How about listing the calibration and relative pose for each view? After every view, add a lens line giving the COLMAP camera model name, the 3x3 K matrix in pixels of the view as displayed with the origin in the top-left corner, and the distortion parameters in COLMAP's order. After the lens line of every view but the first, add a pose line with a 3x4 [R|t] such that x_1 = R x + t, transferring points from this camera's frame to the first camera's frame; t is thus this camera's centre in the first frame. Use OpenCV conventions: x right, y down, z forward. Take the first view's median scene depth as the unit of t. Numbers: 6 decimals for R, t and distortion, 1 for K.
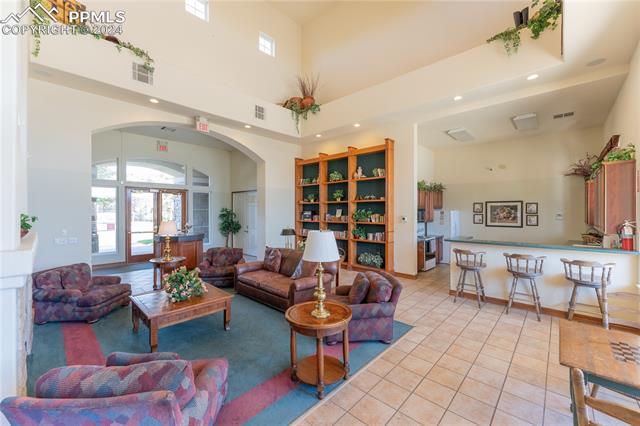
lens RADIAL K [[262.8, 0, 325.4], [0, 262.8, 214.0], [0, 0, 1]] dist [-0.004485, -0.000015]
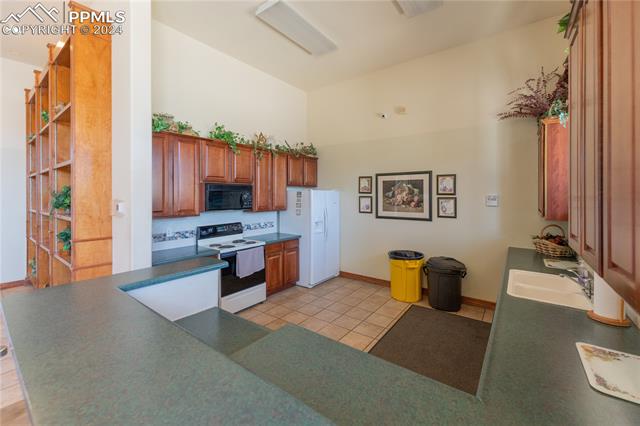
lens RADIAL K [[262.8, 0, 325.6], [0, 262.8, 196.9], [0, 0, 1]] dist [-0.004485, -0.000015]
pose [[0.995629, 0.000783, 0.093395, 0.483833], [-0.000126, 0.999975, -0.007038, 0.006265], [-0.093398, 0.006995, 0.995604, 0.483139]]
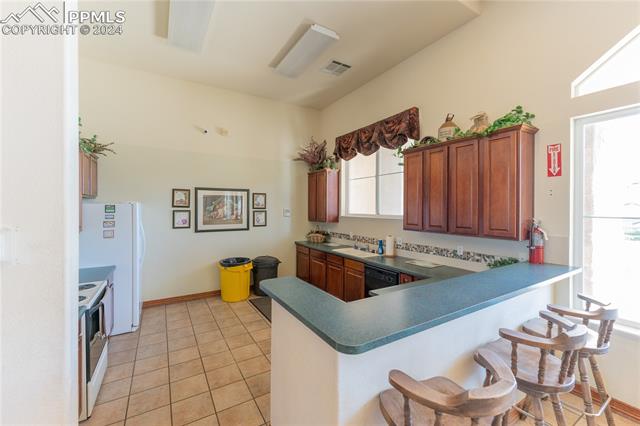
lens RADIAL K [[262.8, 0, 322.8], [0, 262.8, 206.0], [0, 0, 1]] dist [-0.004485, -0.000015]
pose [[0.278537, 0.003643, 0.960419, 0.167615], [0.007058, 0.999958, -0.005840, -0.003688], [-0.960400, 0.008405, 0.278500, 0.631741]]
